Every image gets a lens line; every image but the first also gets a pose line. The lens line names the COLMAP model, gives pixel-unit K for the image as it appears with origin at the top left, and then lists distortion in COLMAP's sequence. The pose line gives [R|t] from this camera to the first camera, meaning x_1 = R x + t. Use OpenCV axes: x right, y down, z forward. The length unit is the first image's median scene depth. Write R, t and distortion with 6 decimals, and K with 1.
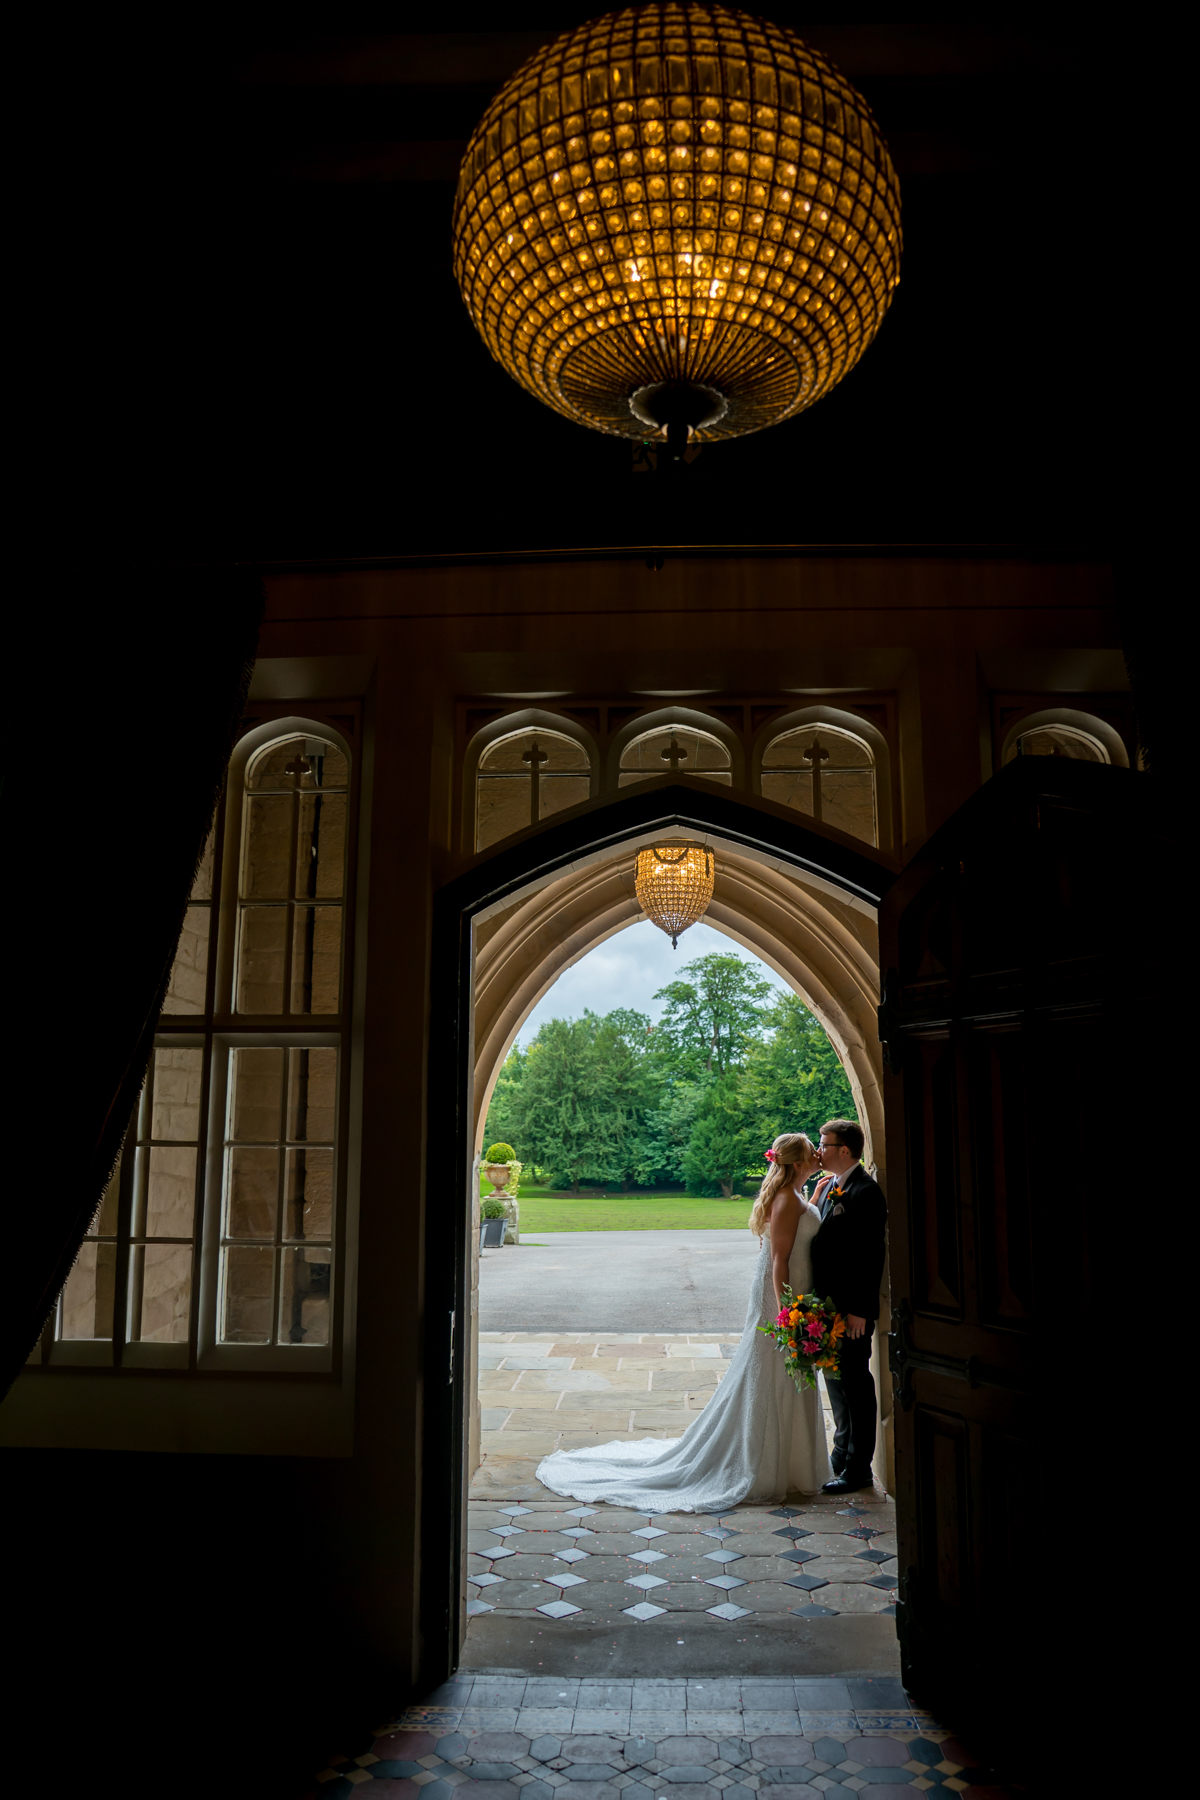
lens RADIAL K [[1243.2, 0, 622.8], [0, 1243.2, 904.1], [0, 0, 1]] dist [-0.139172, 0.131374]
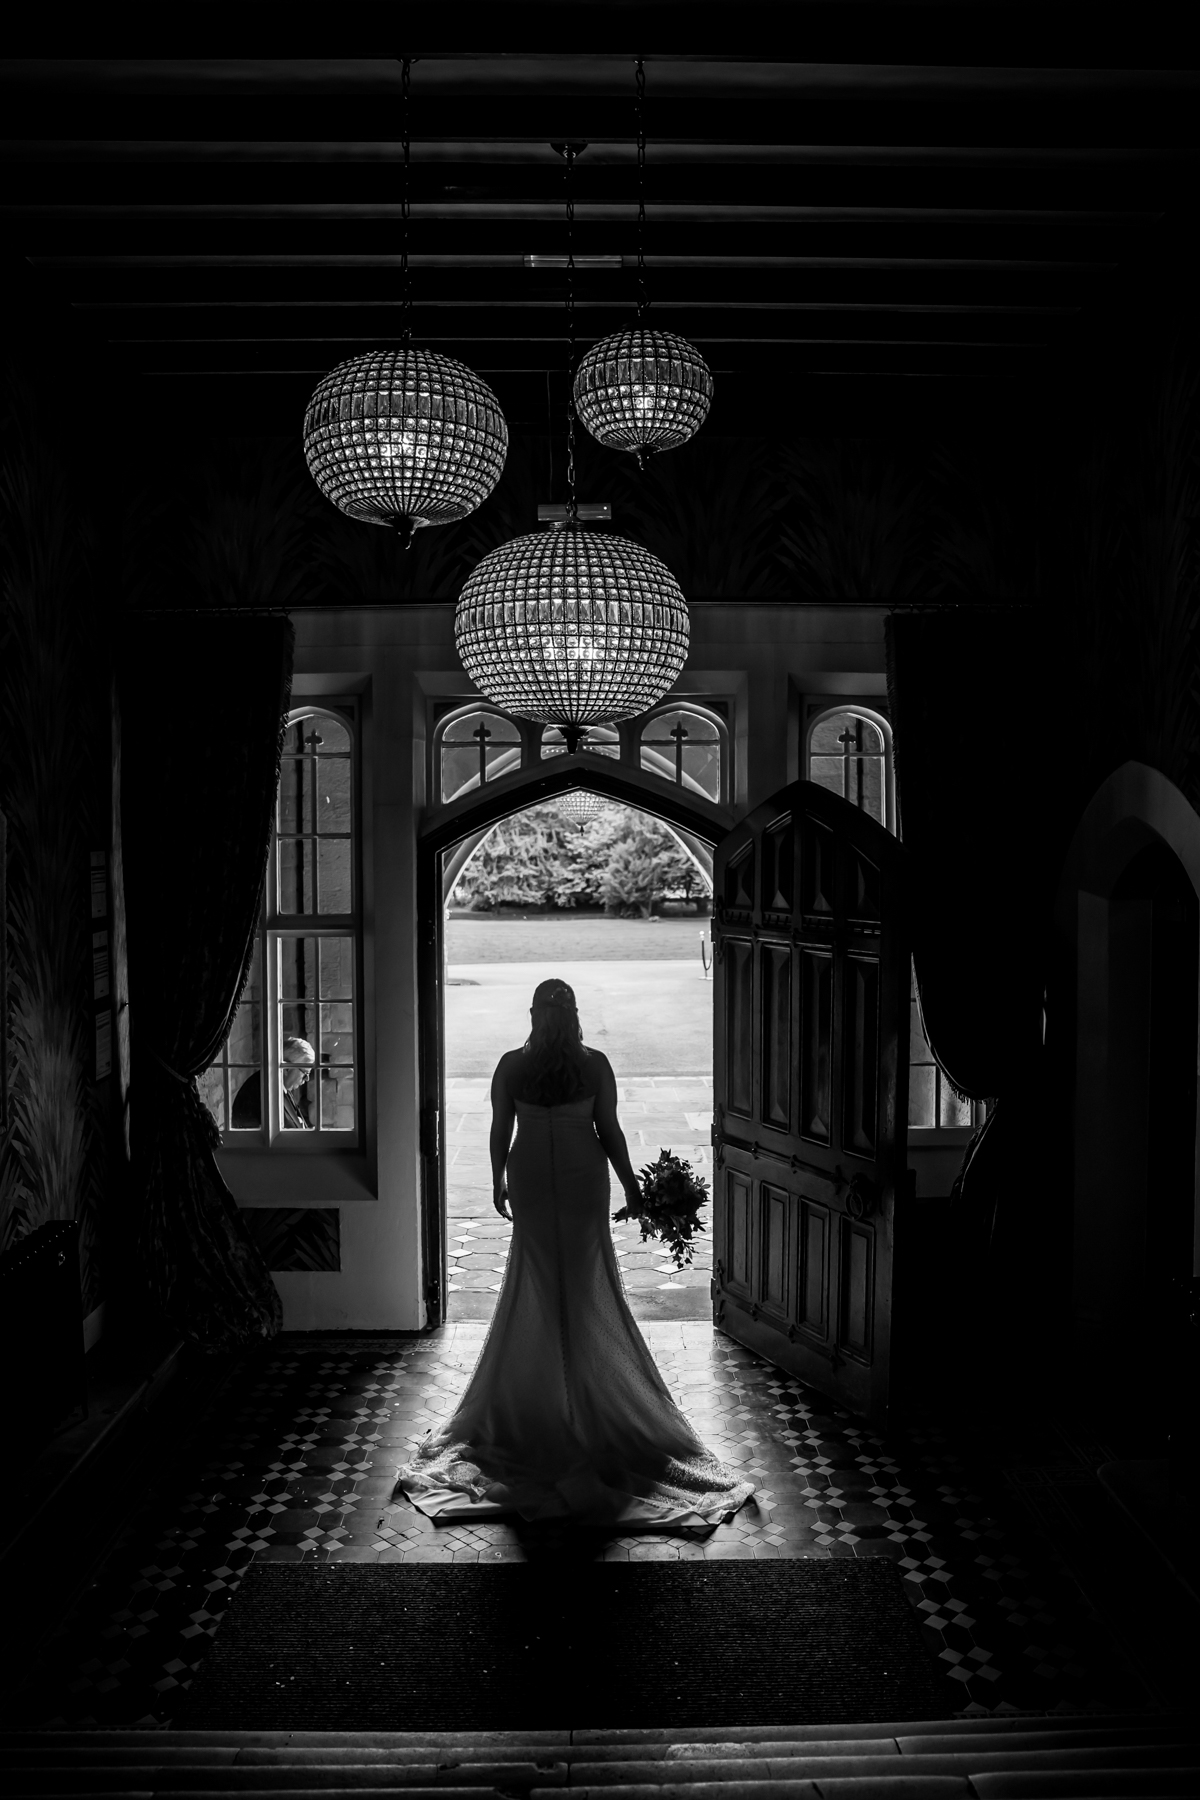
lens RADIAL K [[1243.2, 0, 622.8], [0, 1243.2, 904.1], [0, 0, 1]] dist [-0.139172, 0.131374]
pose [[0.997940, -0.003965, 0.064029, -0.001677], [-0.010172, 0.975681, 0.218961, -0.246727], [-0.063340, -0.219161, 0.973631, -0.447649]]
